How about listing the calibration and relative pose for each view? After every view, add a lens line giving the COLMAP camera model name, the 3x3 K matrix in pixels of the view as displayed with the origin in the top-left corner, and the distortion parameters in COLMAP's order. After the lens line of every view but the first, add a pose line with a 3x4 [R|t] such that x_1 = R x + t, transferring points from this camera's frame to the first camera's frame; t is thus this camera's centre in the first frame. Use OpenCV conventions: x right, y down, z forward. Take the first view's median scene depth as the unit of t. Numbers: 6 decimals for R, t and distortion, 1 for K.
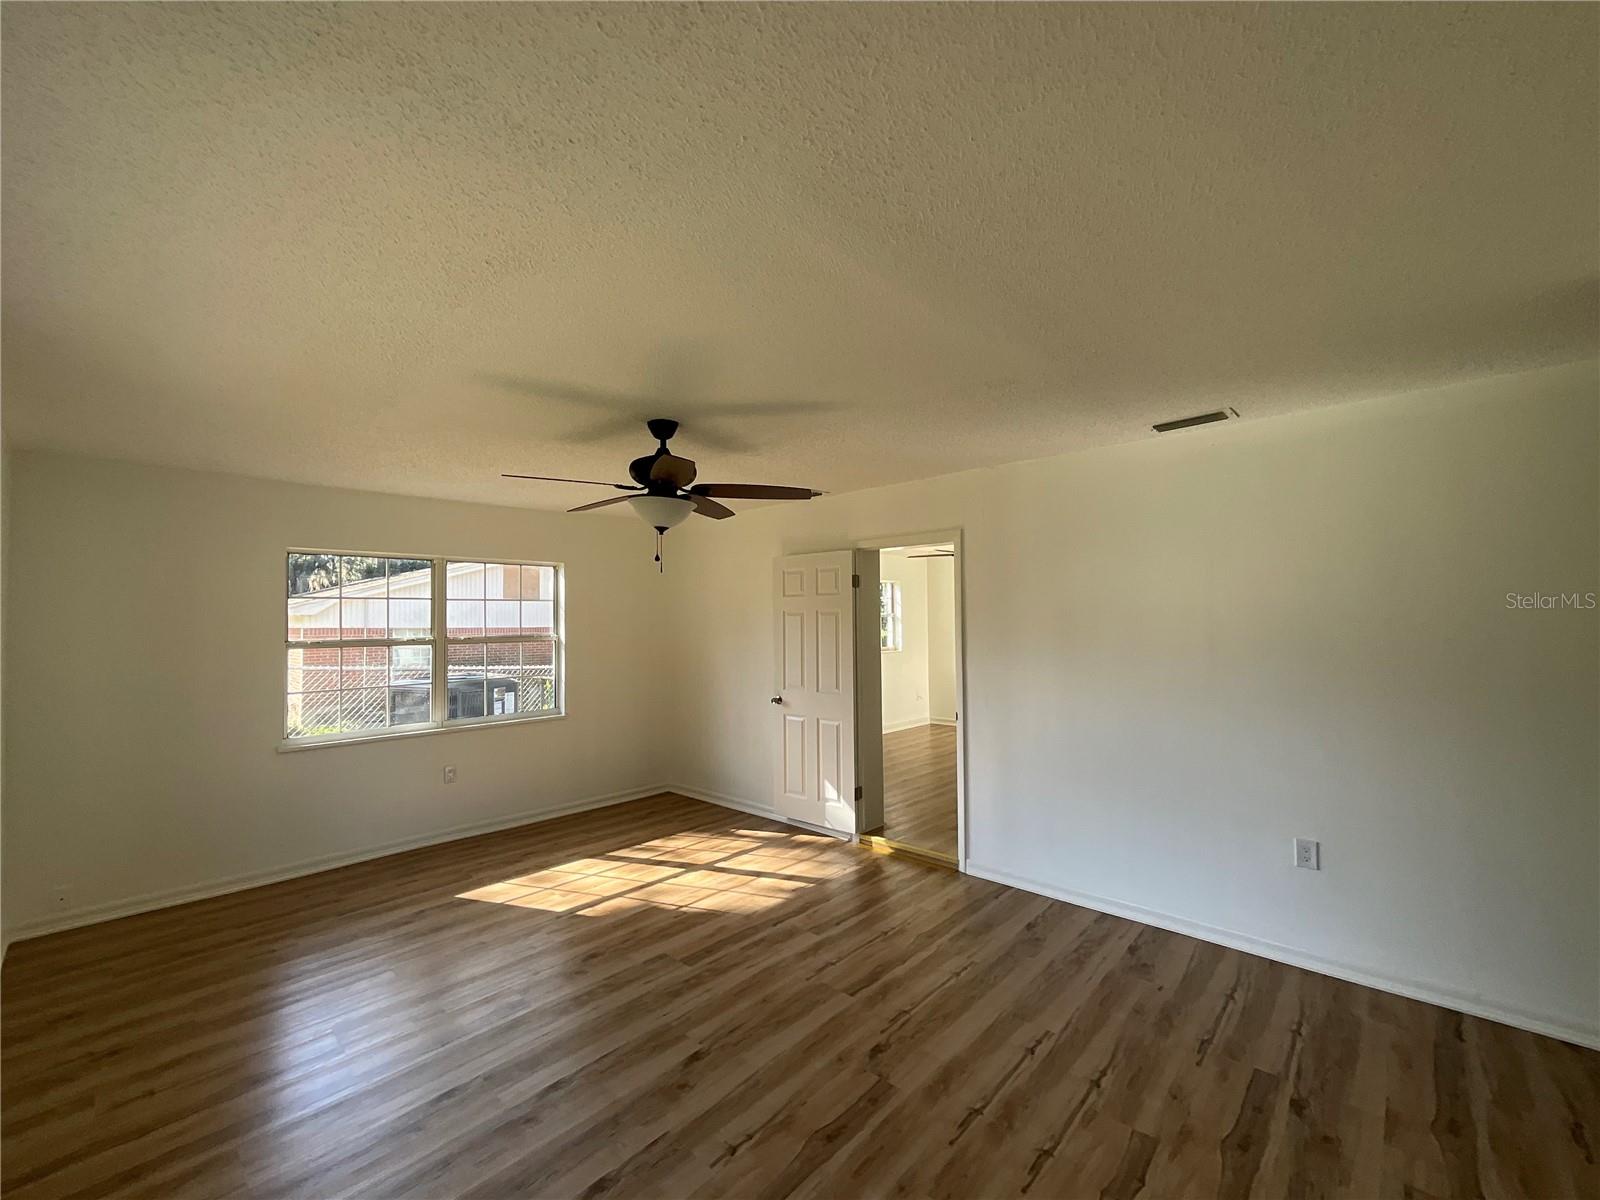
lens RADIAL K [[652.4, 0, 797.1], [0, 652.4, 599.9], [0, 0, 1]] dist [-0.006666, 0.000809]
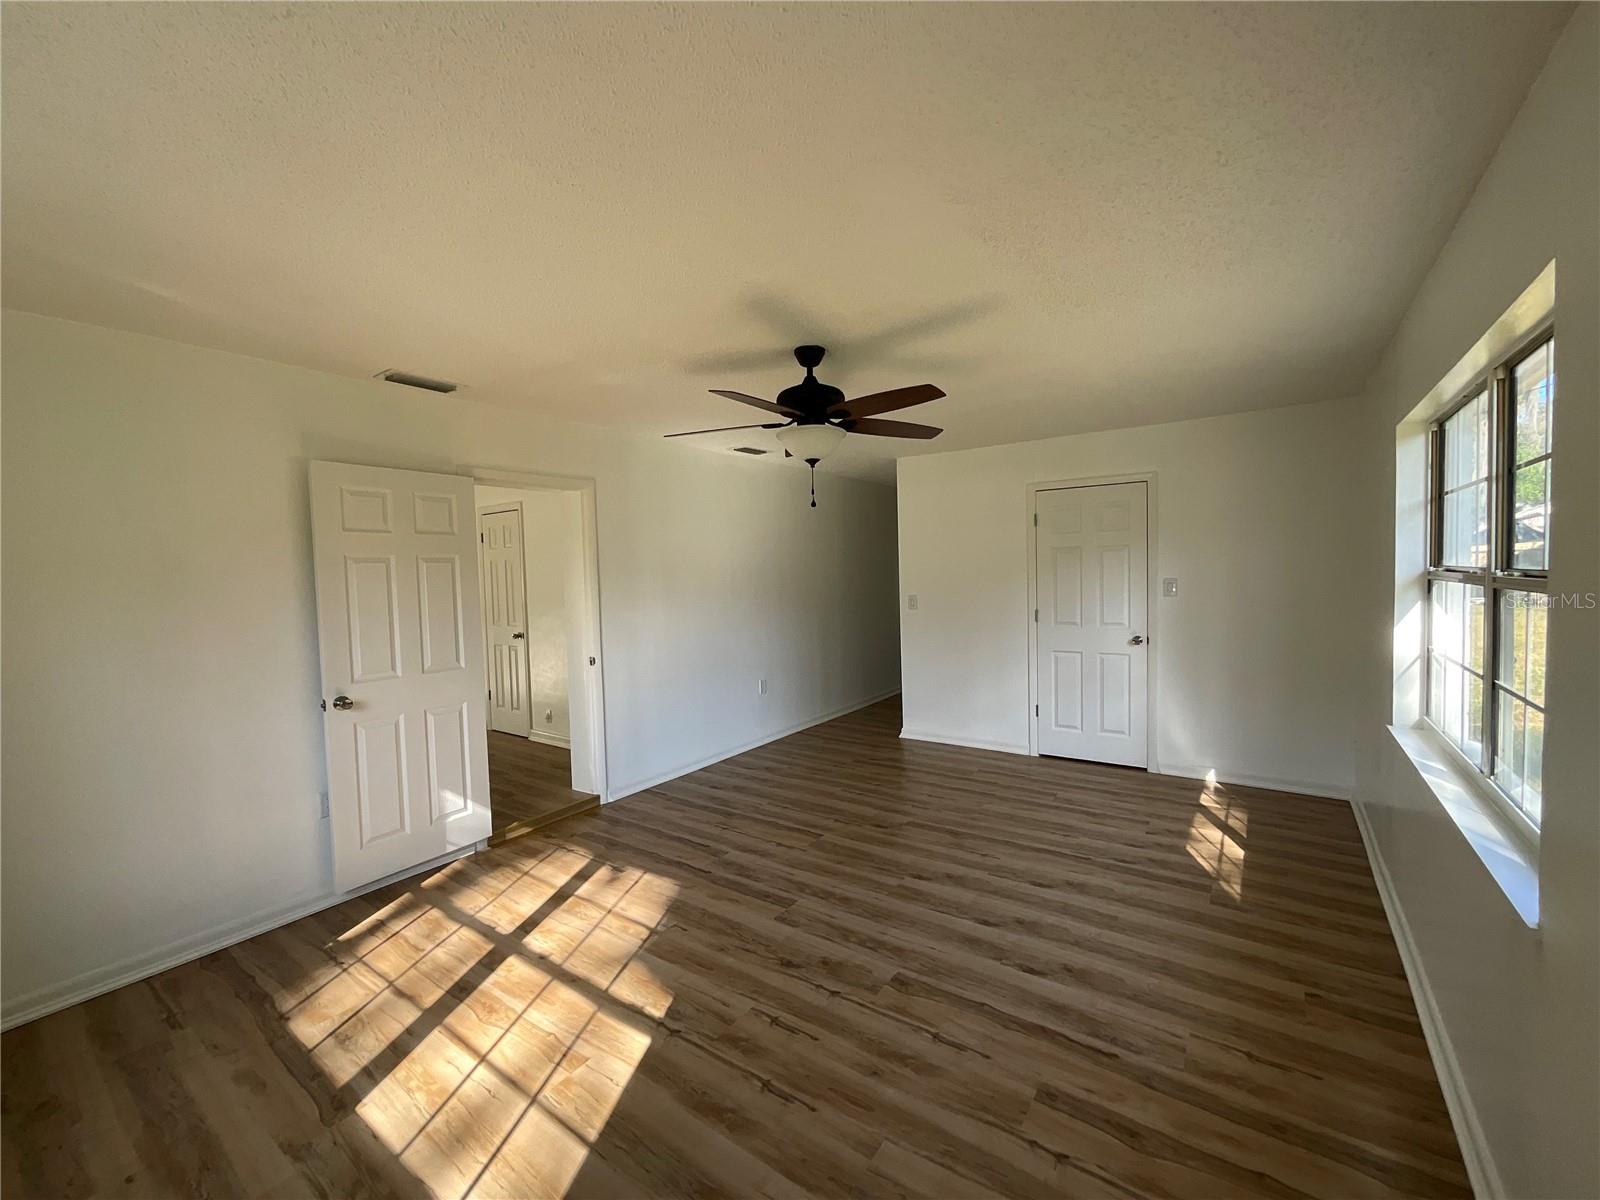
lens RADIAL K [[652.4, 0, 797.1], [0, 652.4, 599.9], [0, 0, 1]] dist [-0.006666, 0.000809]
pose [[-0.127103, -0.031116, 0.991401, -0.944492], [-0.006630, 0.999512, 0.030521, 0.053610], [-0.991867, -0.002694, -0.127247, 0.925695]]
